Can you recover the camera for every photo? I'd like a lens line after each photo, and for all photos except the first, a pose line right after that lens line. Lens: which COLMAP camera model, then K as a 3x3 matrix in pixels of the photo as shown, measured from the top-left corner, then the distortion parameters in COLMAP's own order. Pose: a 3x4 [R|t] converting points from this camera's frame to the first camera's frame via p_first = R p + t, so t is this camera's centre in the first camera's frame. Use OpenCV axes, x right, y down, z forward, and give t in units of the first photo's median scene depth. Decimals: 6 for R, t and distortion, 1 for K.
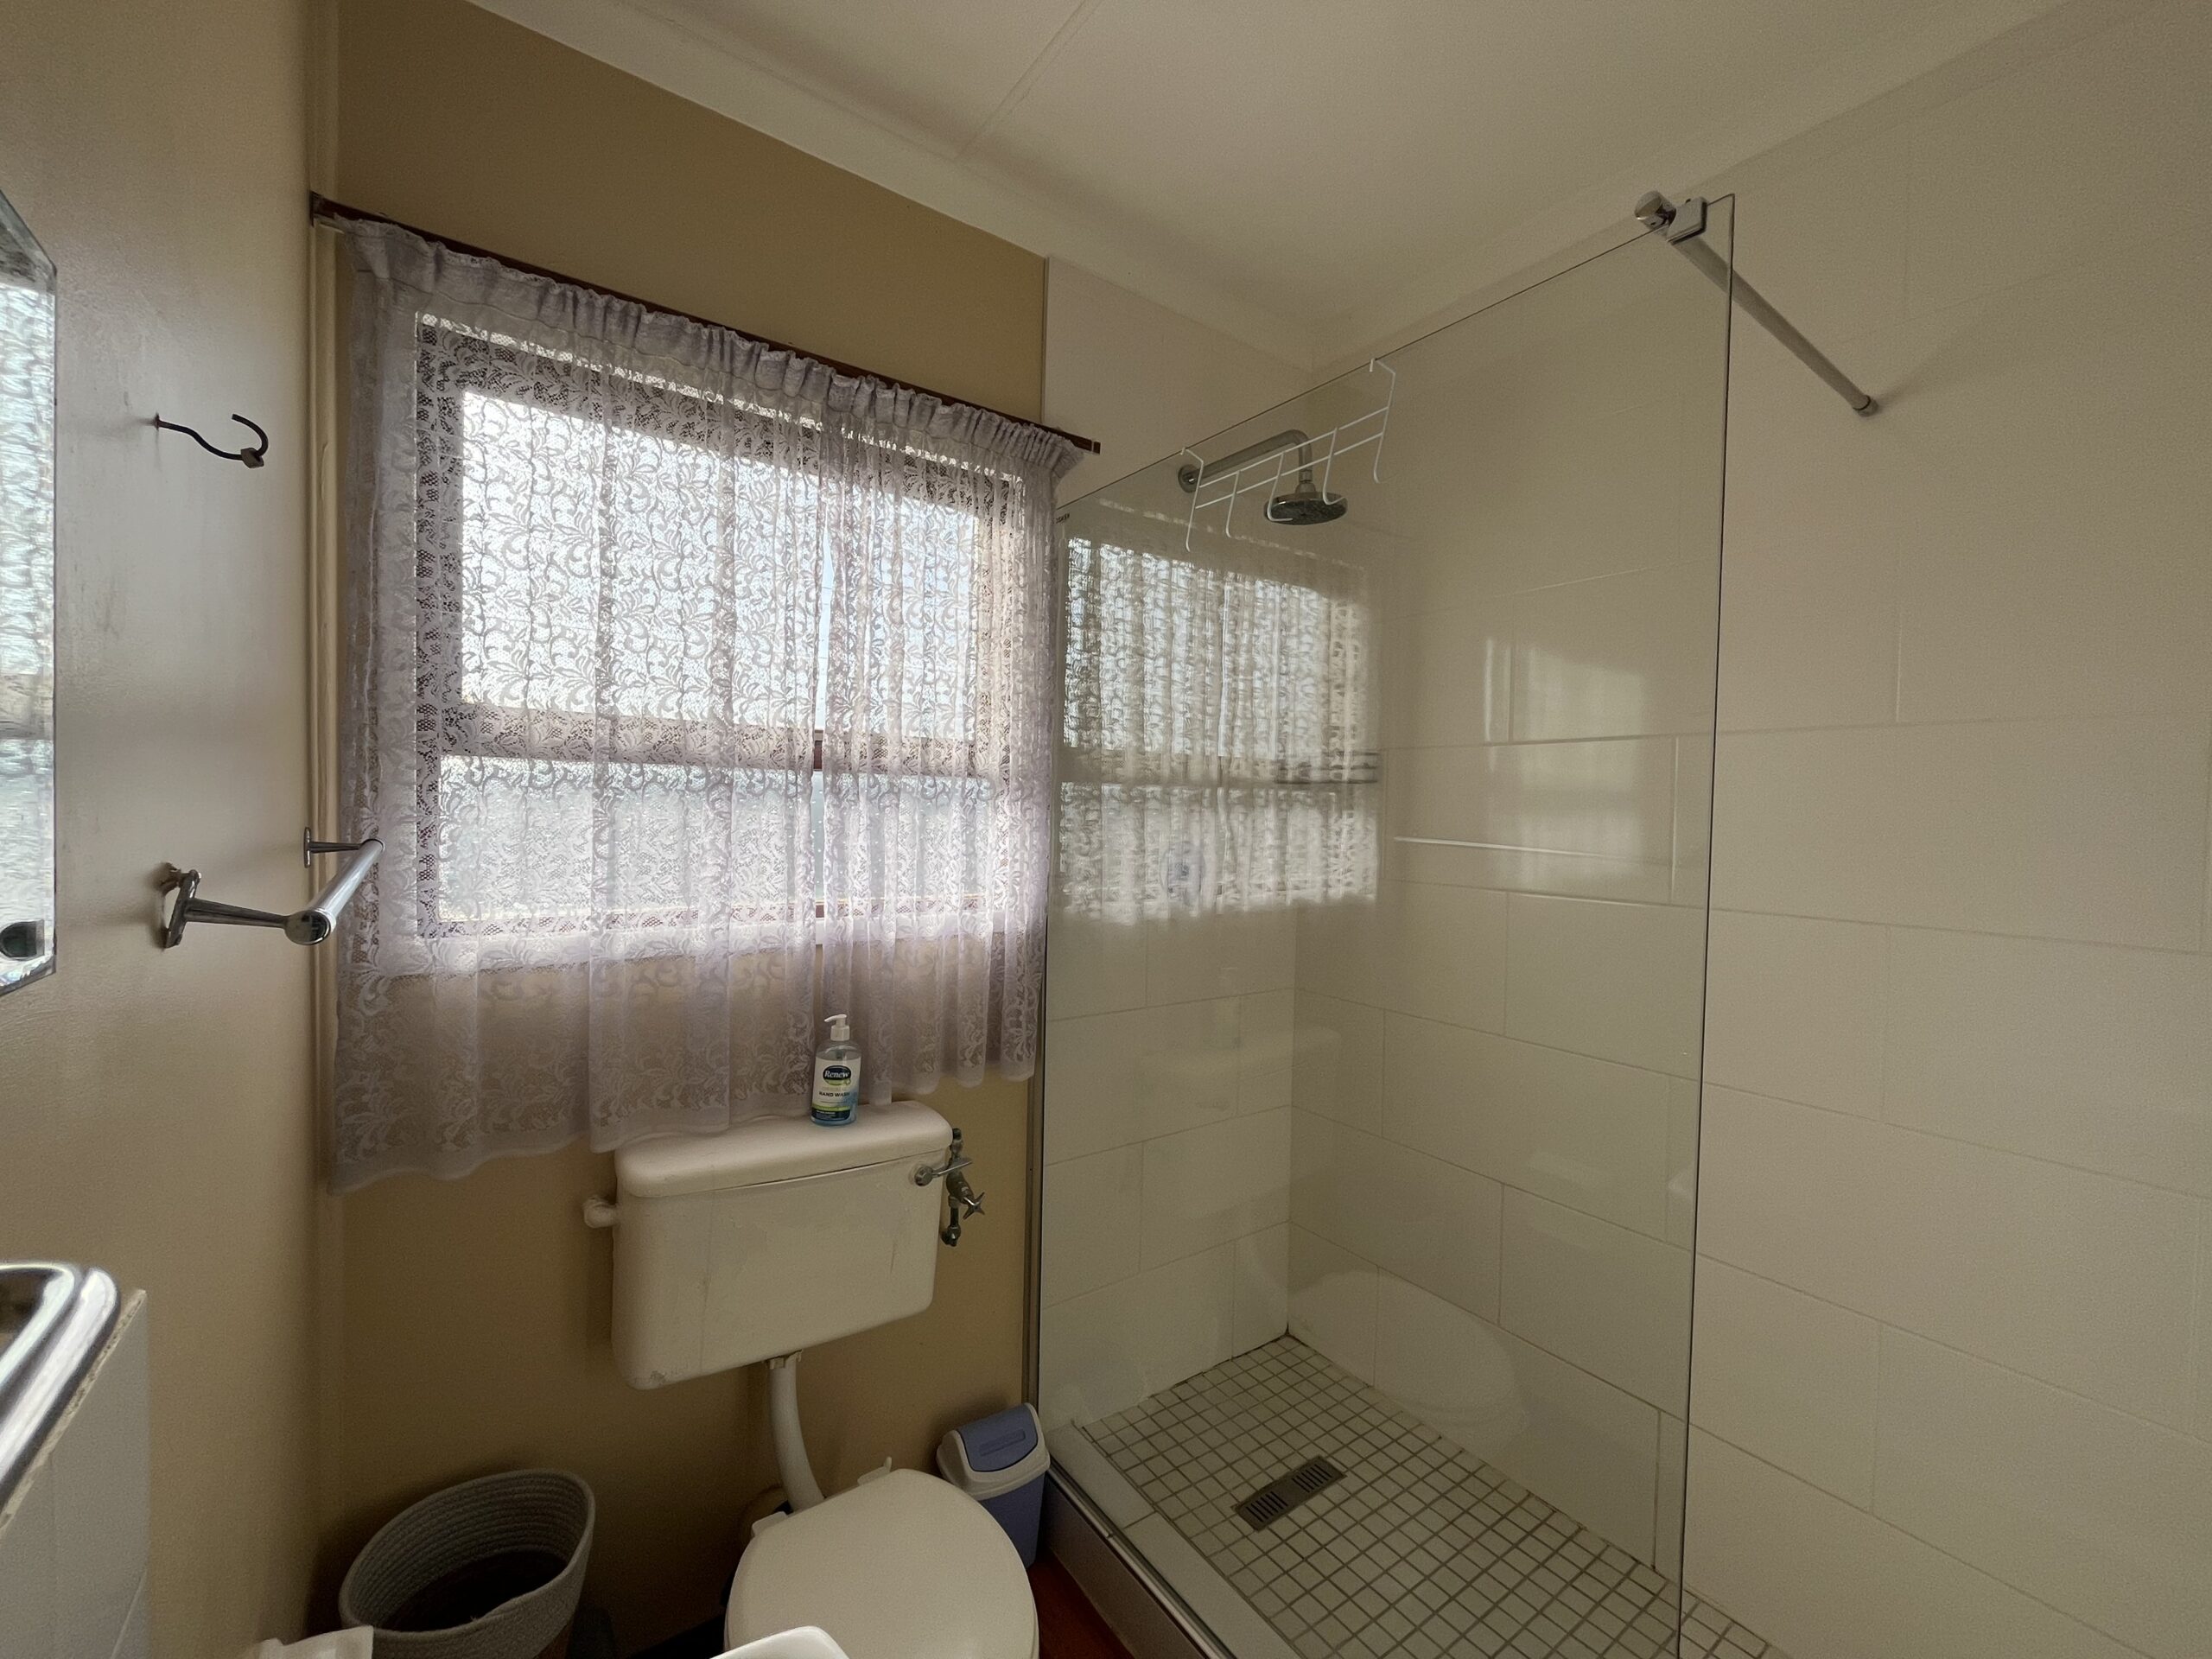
lens RADIAL K [[894.5, 0, 1096.2], [0, 894.5, 834.0], [0, 0, 1]] dist [-0.000649, -0.004428]
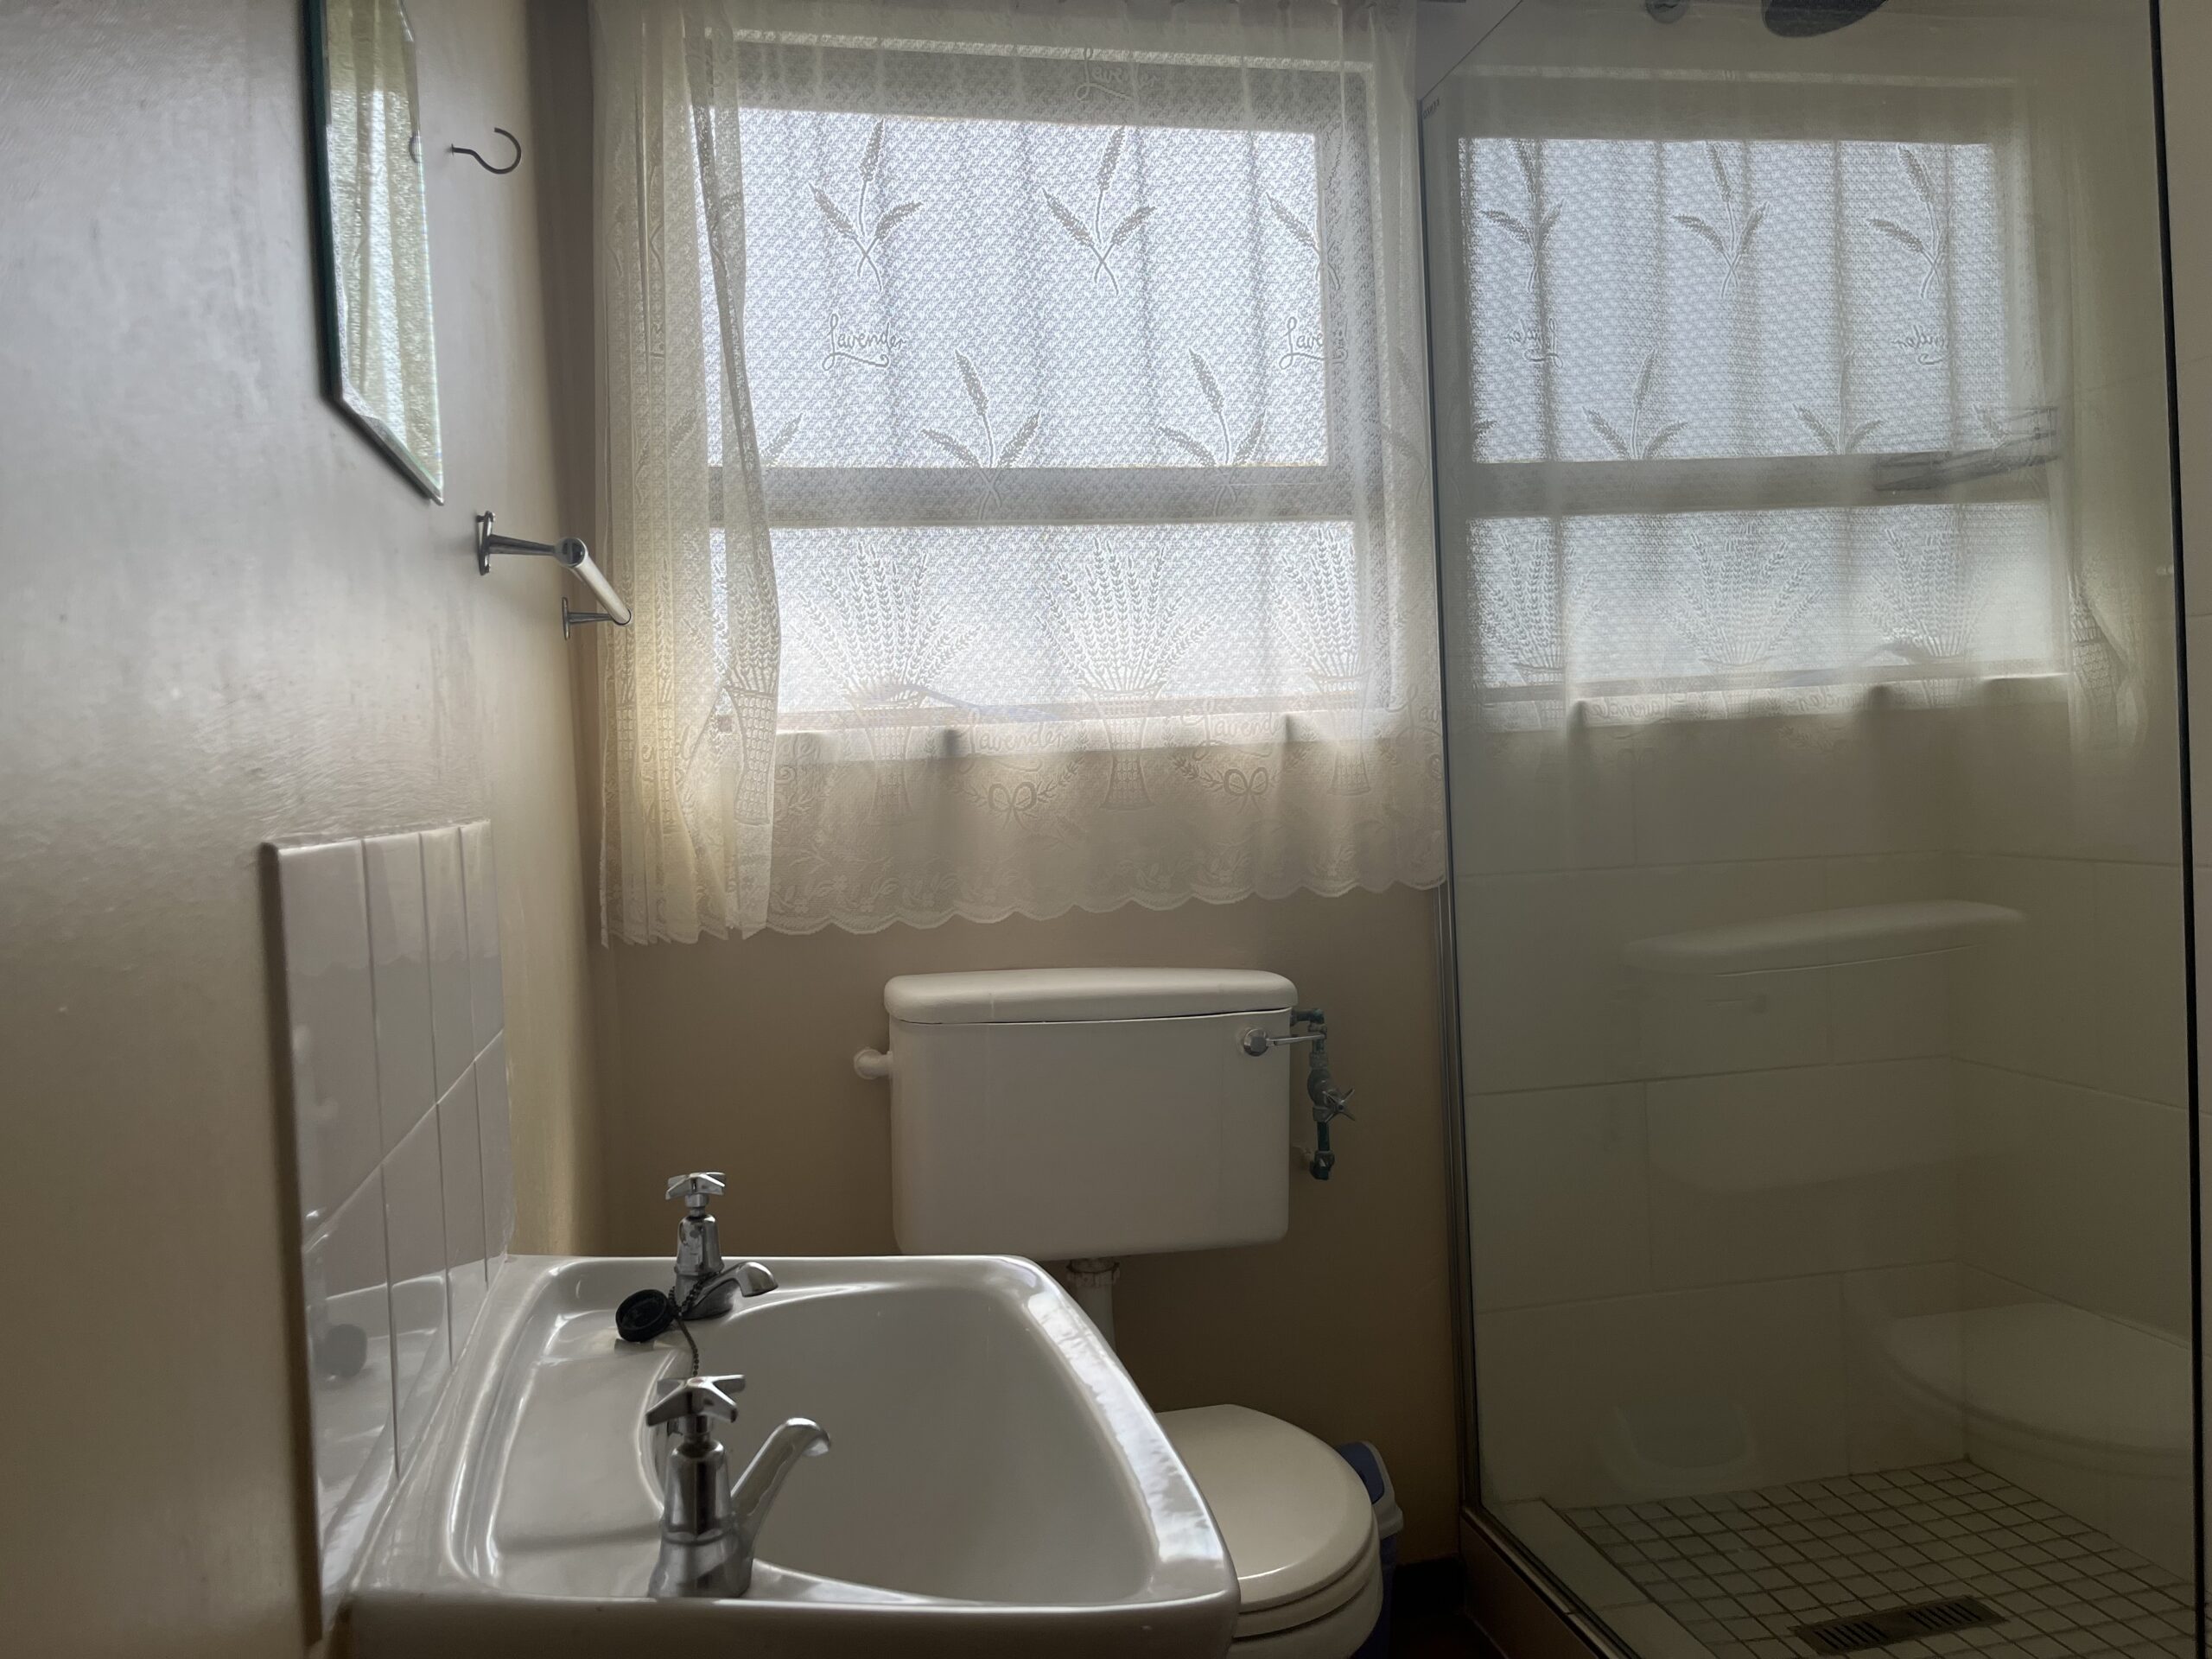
lens RADIAL K [[1636.5, 0, 1106.0], [0, 1636.5, 829.5], [0, 0, 1]] dist [0.001919, -0.000608]
pose [[0.915643, -0.050525, -0.398805, 0.193869], [0.057881, 0.998303, 0.006417, 0.153414], [0.397804, -0.028959, 0.917013, -0.225874]]
